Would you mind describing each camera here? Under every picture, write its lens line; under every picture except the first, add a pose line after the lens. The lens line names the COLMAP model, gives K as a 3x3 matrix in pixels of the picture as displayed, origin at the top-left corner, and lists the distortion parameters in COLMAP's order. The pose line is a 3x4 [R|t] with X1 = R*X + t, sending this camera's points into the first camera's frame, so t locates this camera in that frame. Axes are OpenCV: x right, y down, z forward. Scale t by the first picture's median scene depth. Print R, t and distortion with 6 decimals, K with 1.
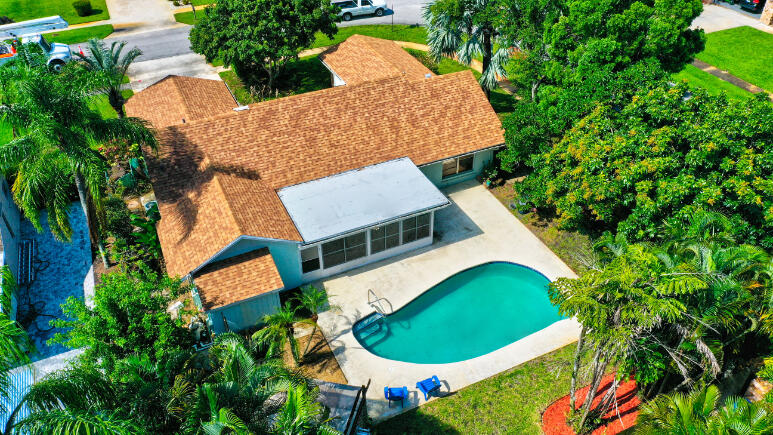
lens RADIAL K [[611.6, 0, 386.5], [0, 611.6, 217.5], [0, 0, 1]] dist [-0.009439, -0.004543]
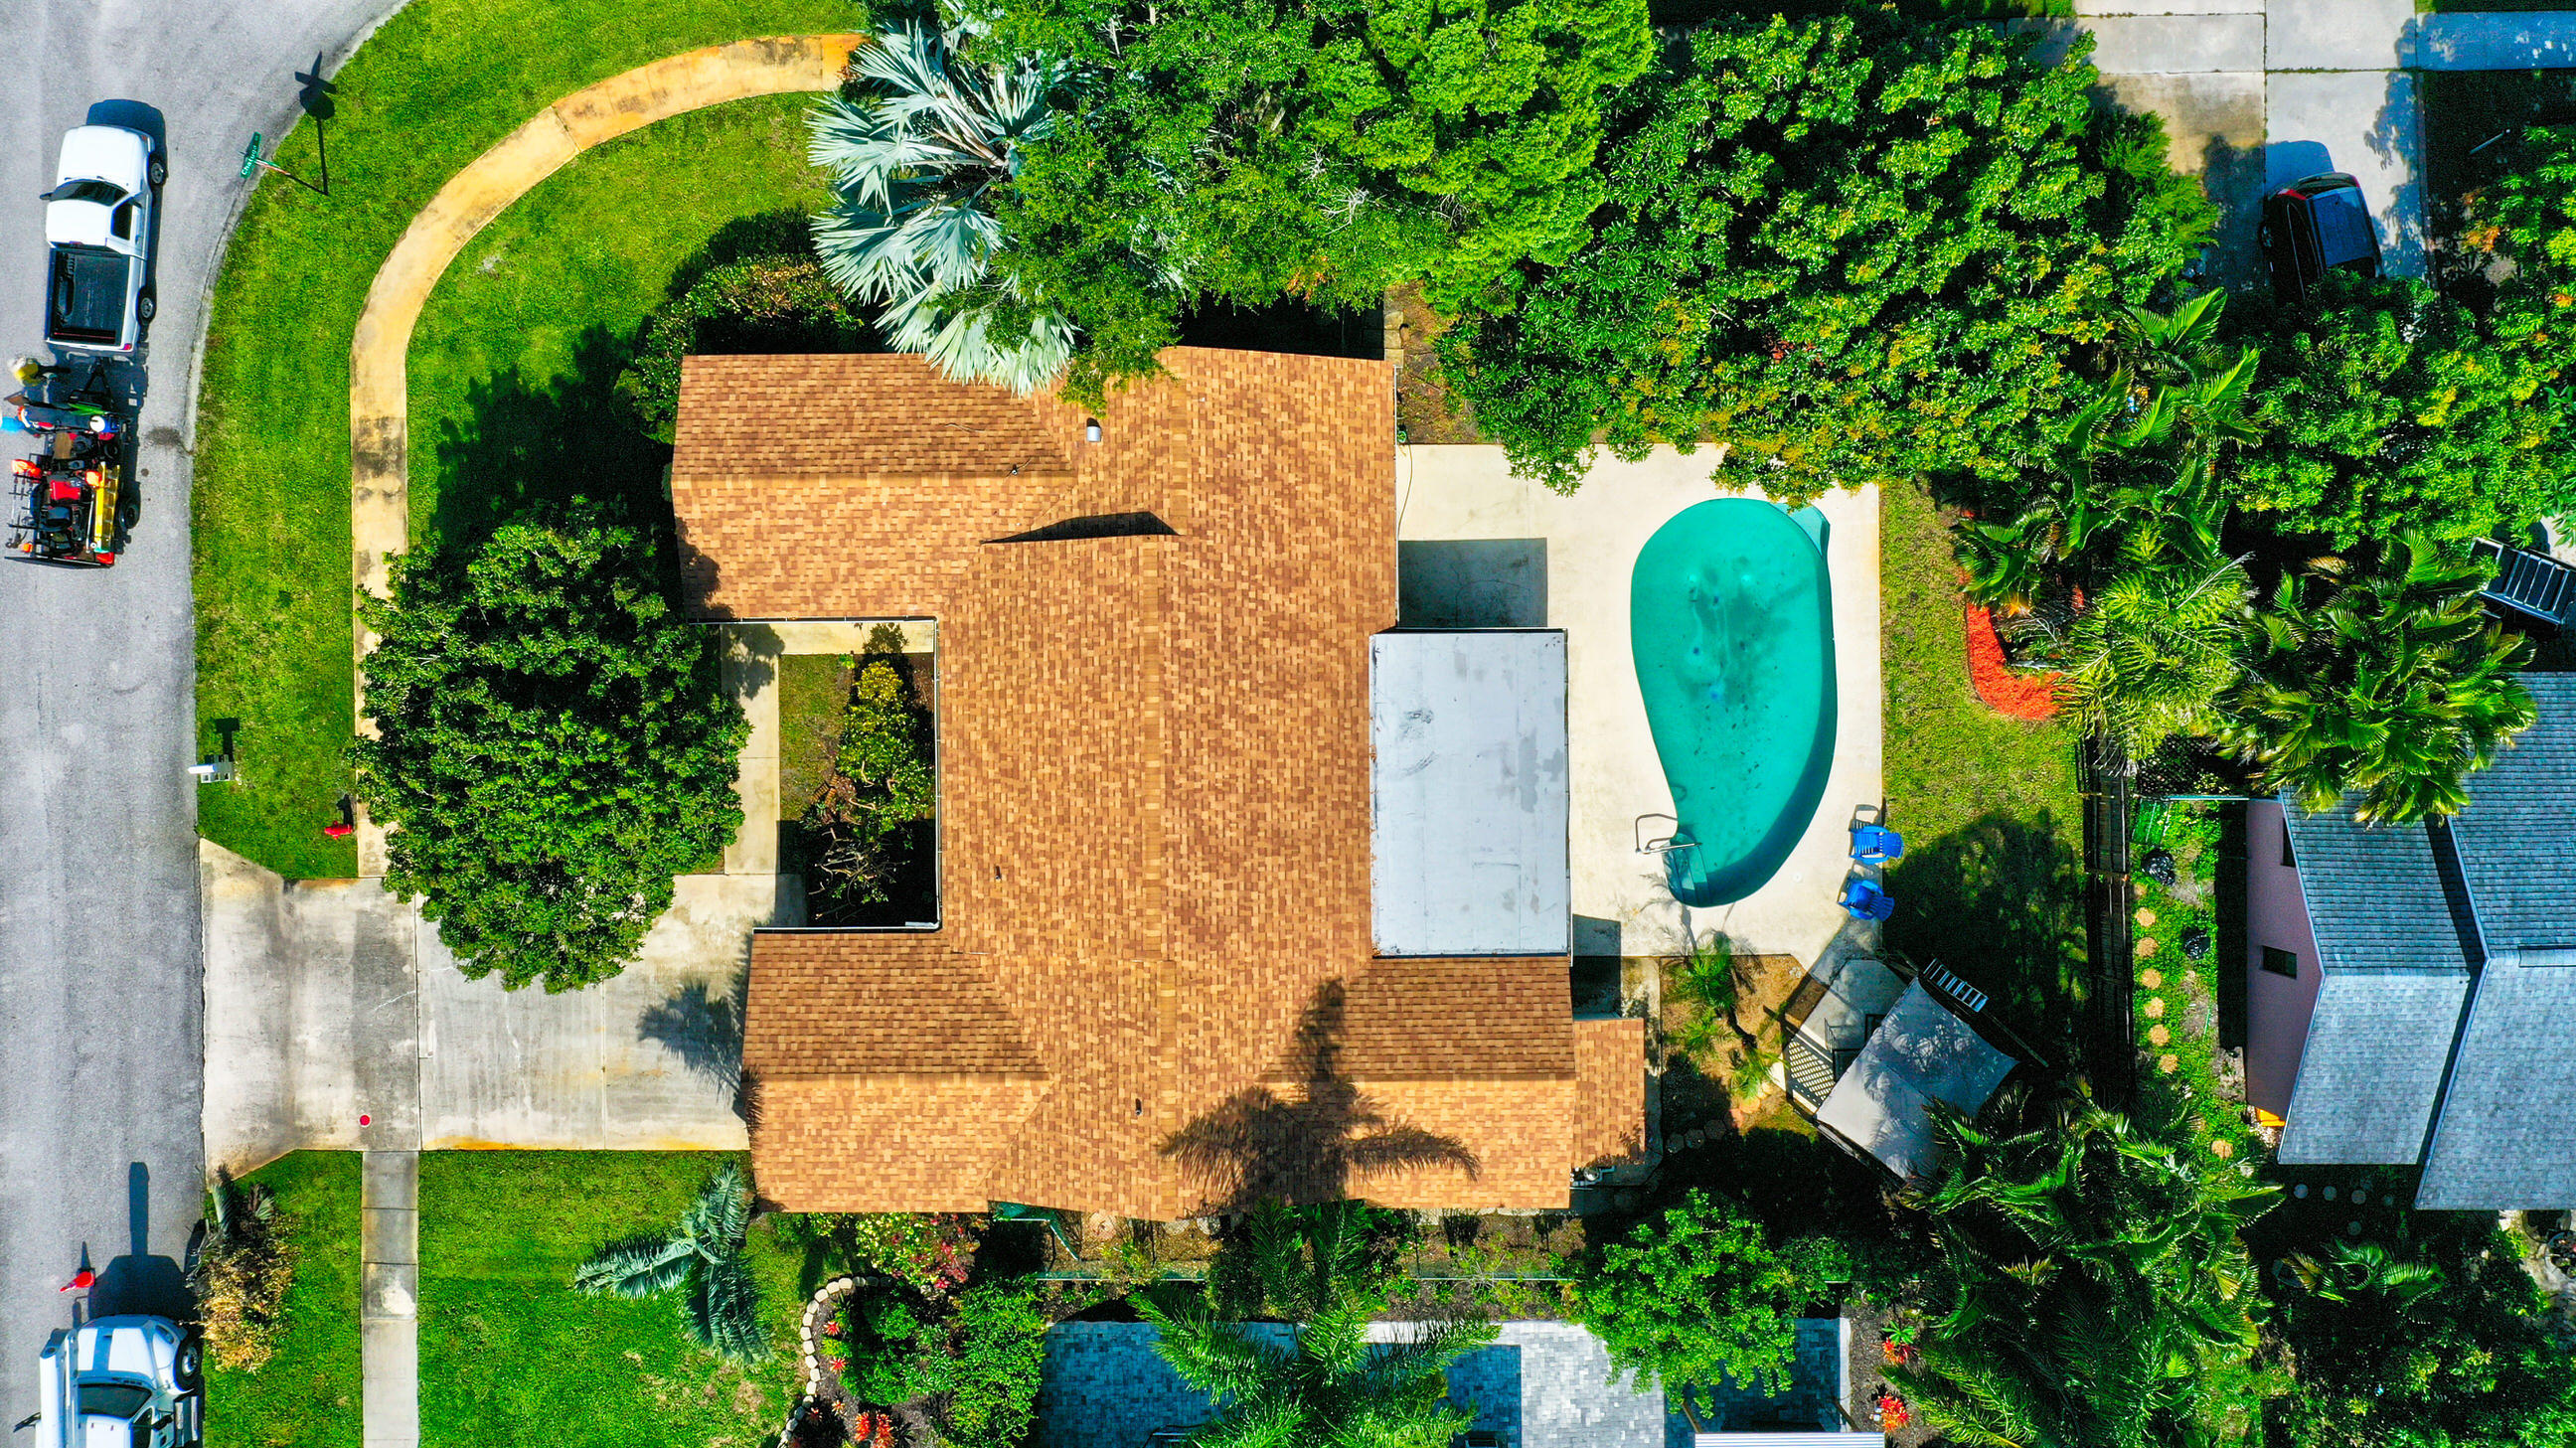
lens RADIAL K [[2038.2, 0, 1288.0], [0, 2038.2, 724.0], [0, 0, 1]] dist [-0.009439, -0.004543]
pose [[0.413508, -0.910477, -0.006525, -0.039711], [0.564531, 0.250755, 0.786401, -1.351613], [-0.714364, -0.328867, 0.617682, 0.157776]]
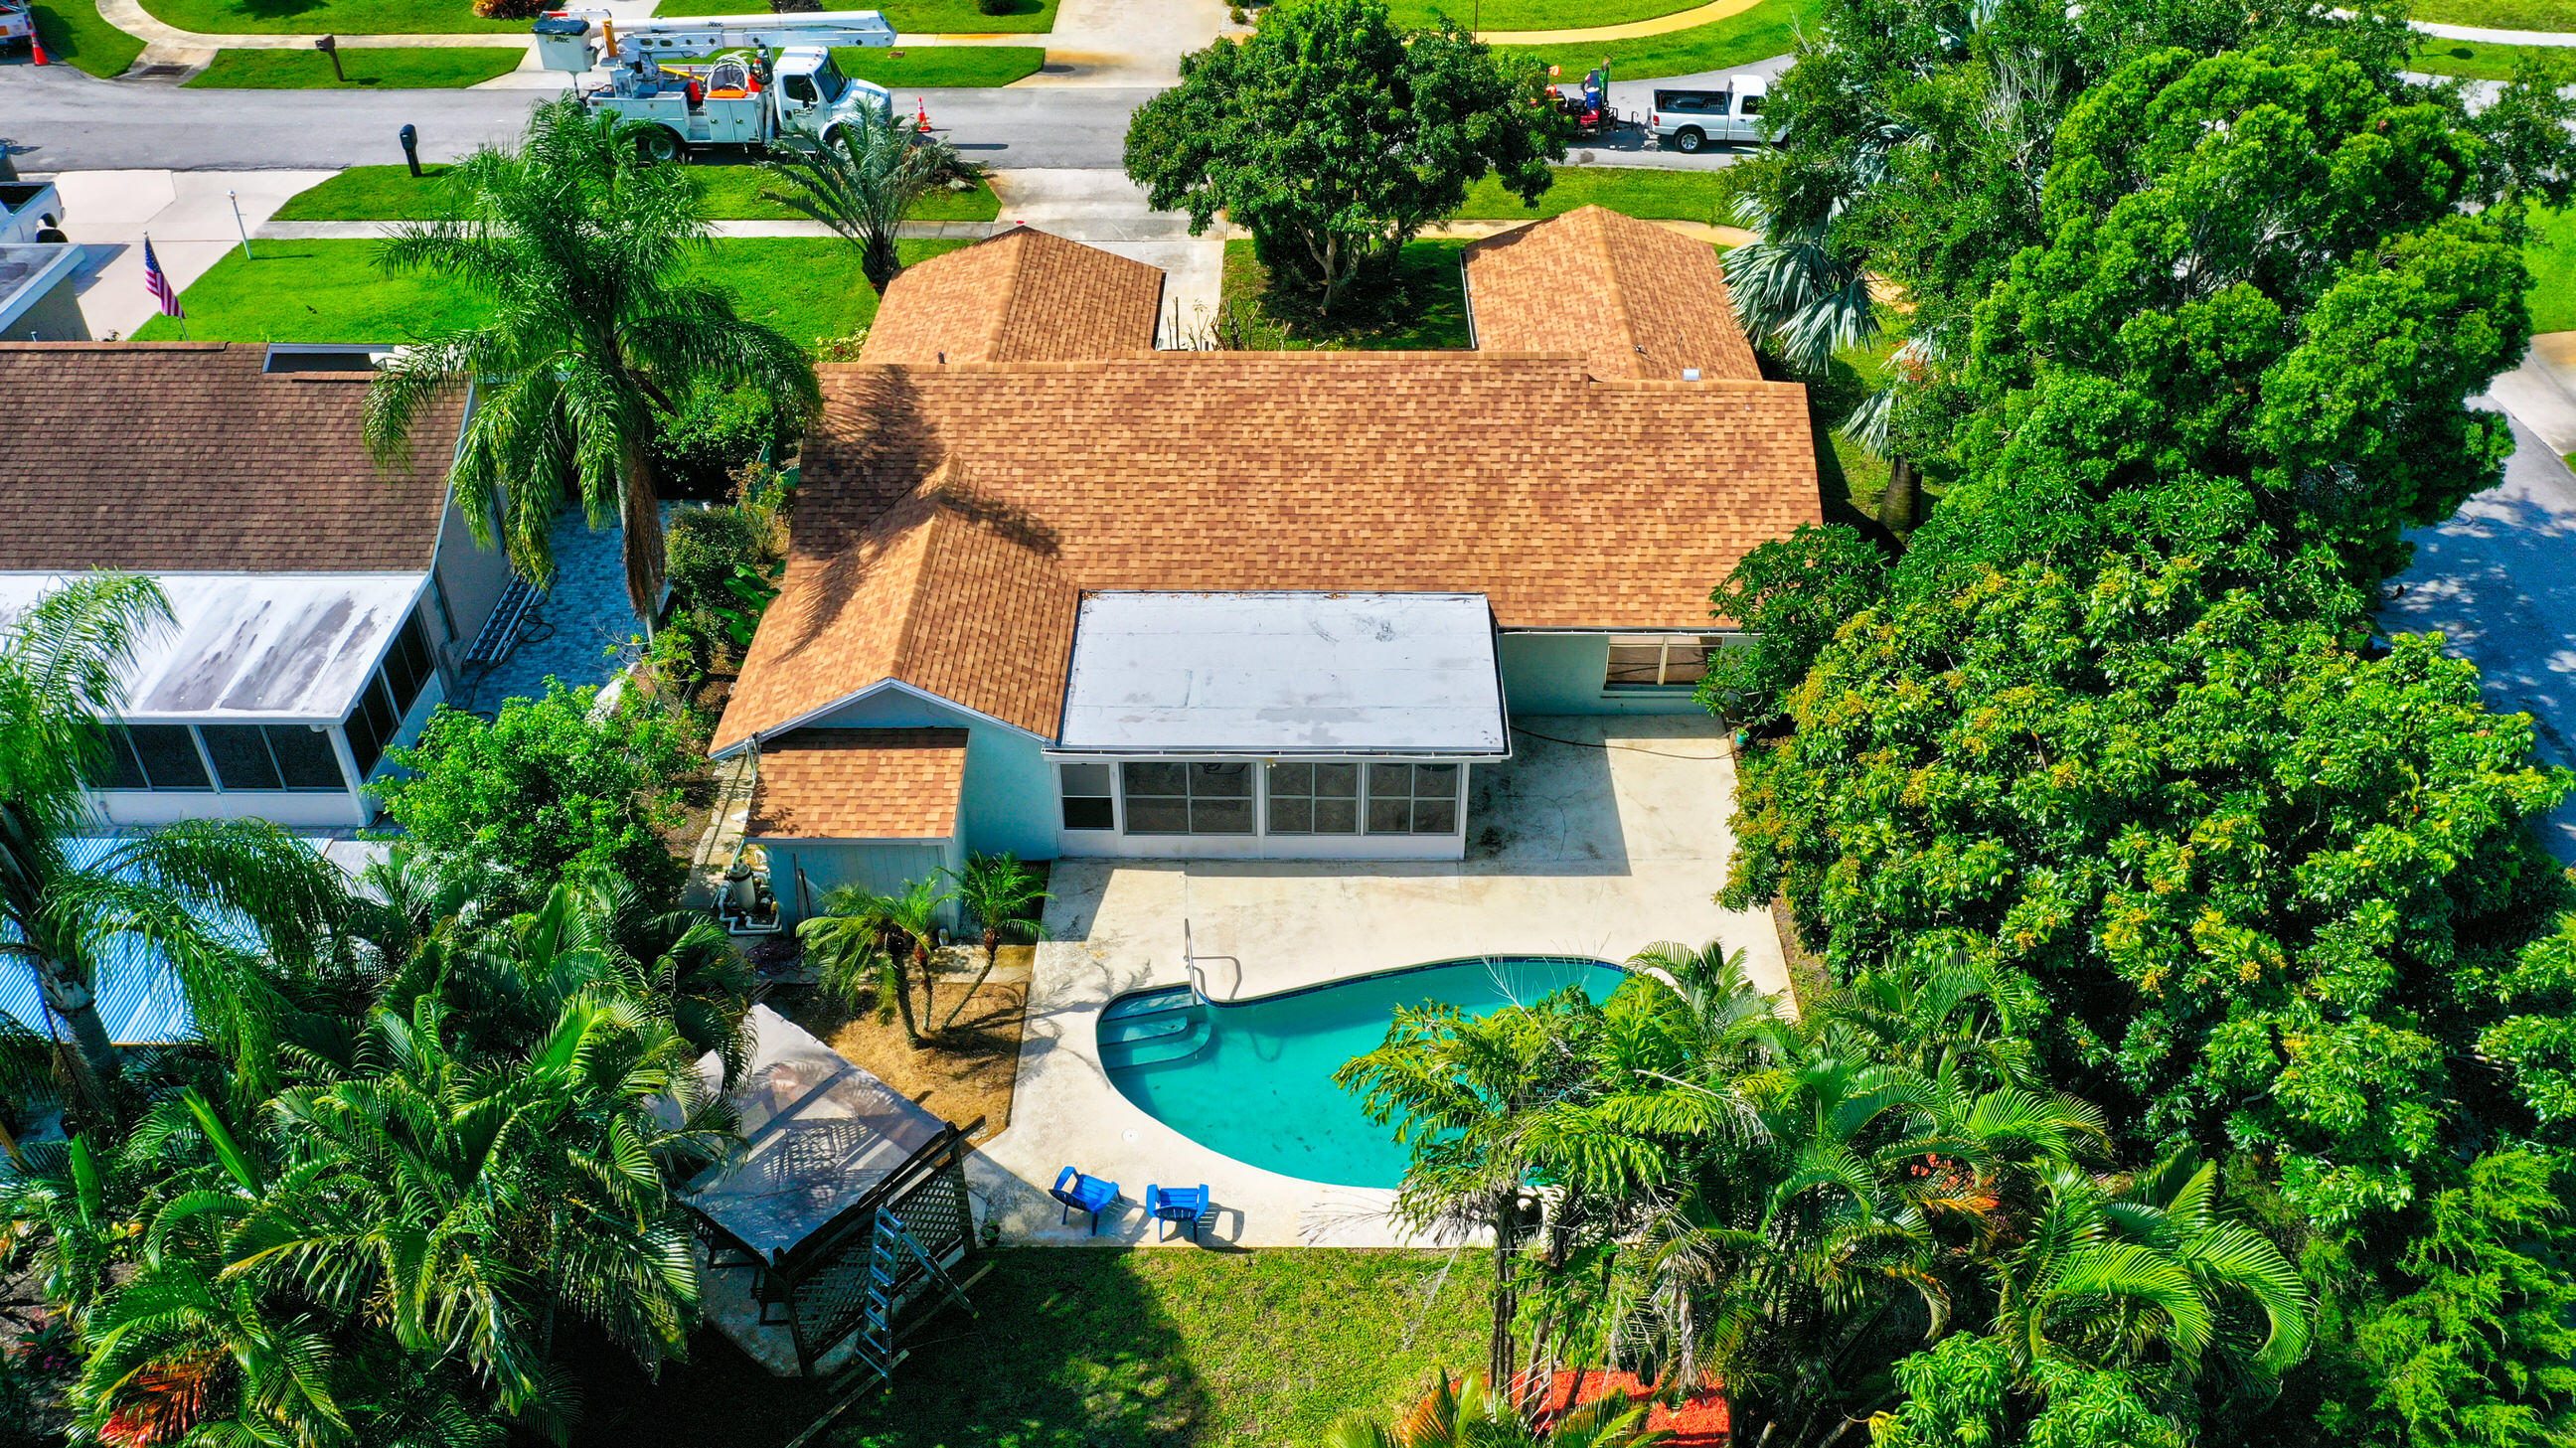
lens RADIAL K [[2038.2, 0, 1288.0], [0, 2038.2, 724.0], [0, 0, 1]] dist [-0.009439, -0.004543]
pose [[0.901878, 0.265019, -0.341146, 0.373378], [-0.264730, 0.963111, 0.048332, -0.061462], [0.341370, 0.046722, 0.938767, -0.104558]]
